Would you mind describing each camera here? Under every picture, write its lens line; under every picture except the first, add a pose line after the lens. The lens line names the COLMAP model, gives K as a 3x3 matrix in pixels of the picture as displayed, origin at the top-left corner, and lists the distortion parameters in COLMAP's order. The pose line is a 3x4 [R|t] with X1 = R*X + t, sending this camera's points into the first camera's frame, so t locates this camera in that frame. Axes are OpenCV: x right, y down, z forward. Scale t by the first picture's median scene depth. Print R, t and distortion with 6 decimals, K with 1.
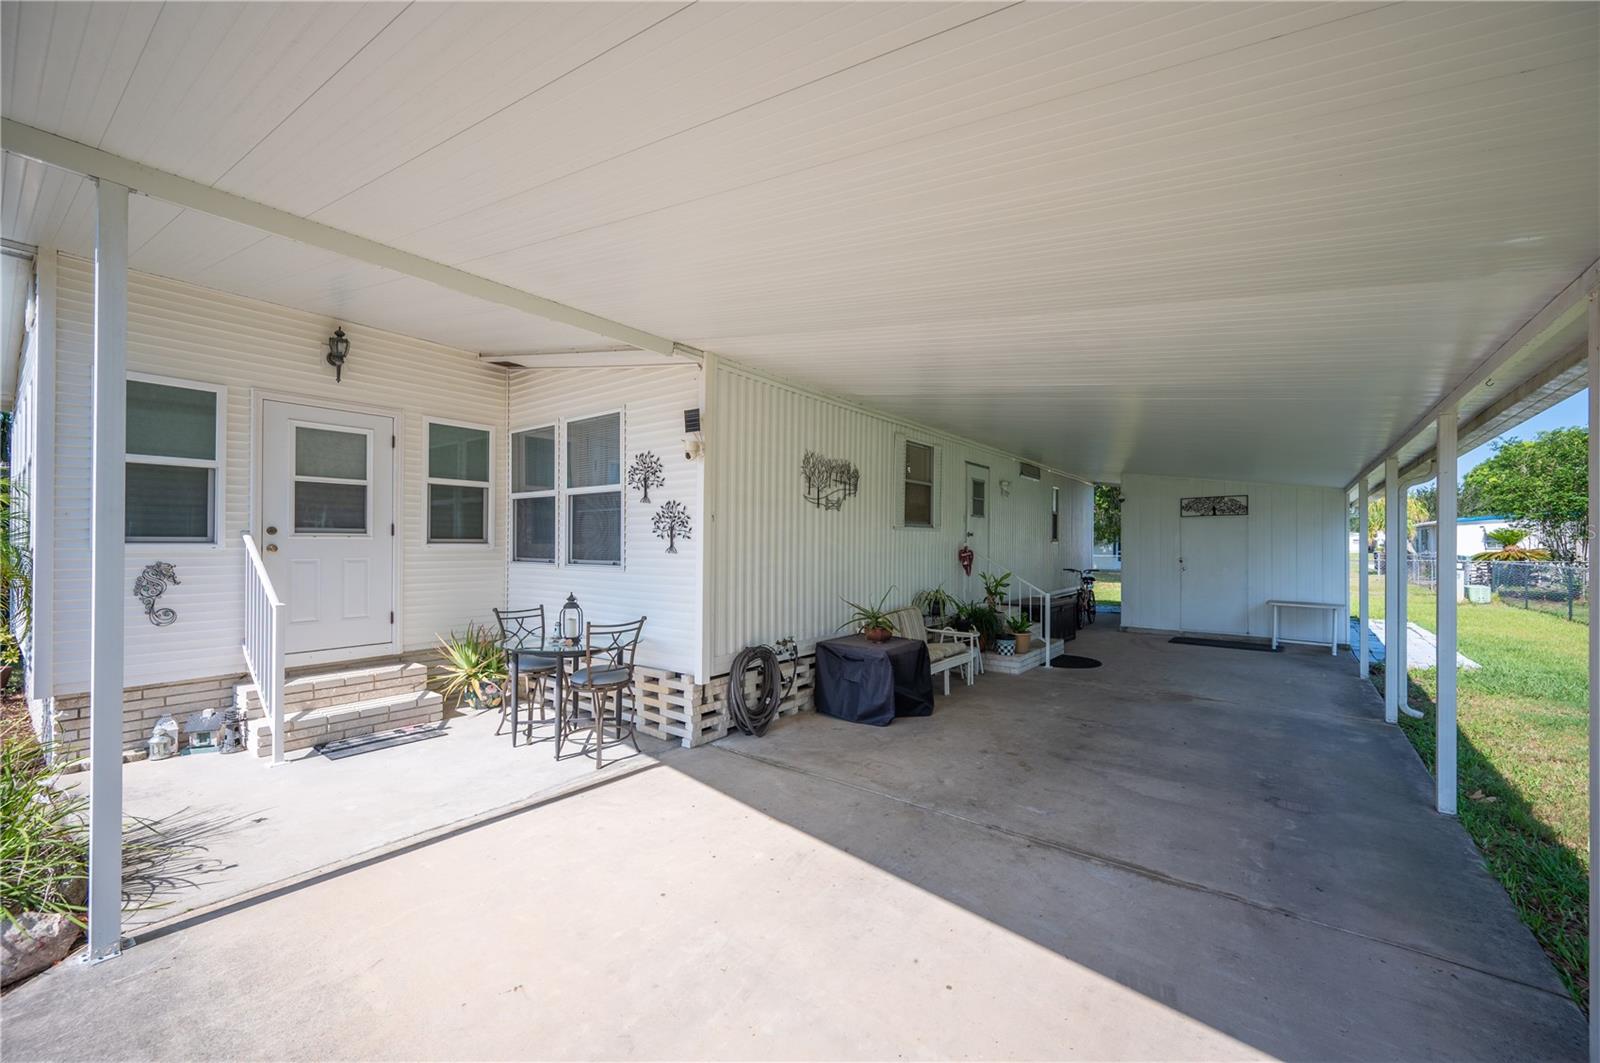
lens RADIAL K [[648.9, 0, 793.6], [0, 648.9, 534.1], [0, 0, 1]] dist [-0.000072, 0.000010]
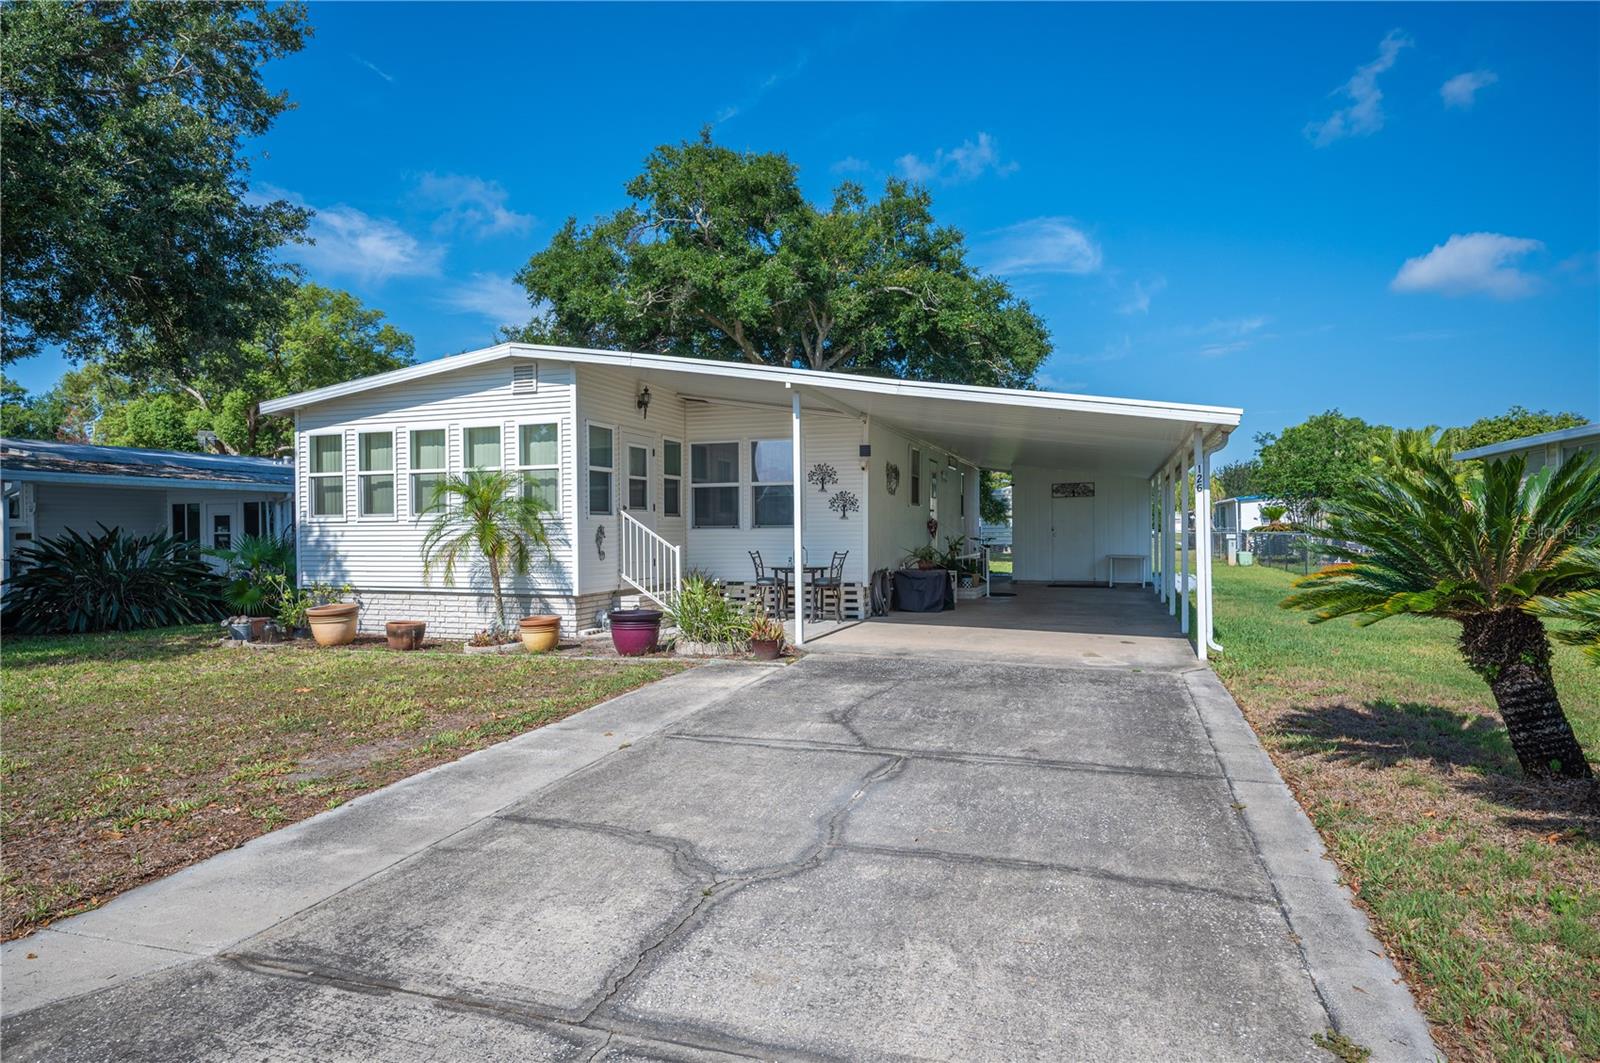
lens RADIAL K [[937.0, 0, 802.4], [0, 937.0, 531.0], [0, 0, 1]] dist [-0.000683, -0.000008]
pose [[0.945444, -0.011302, 0.325590, -0.985654], [0.006123, 0.999838, 0.016925, 0.013418], [-0.325728, -0.014008, 0.945360, -1.258956]]
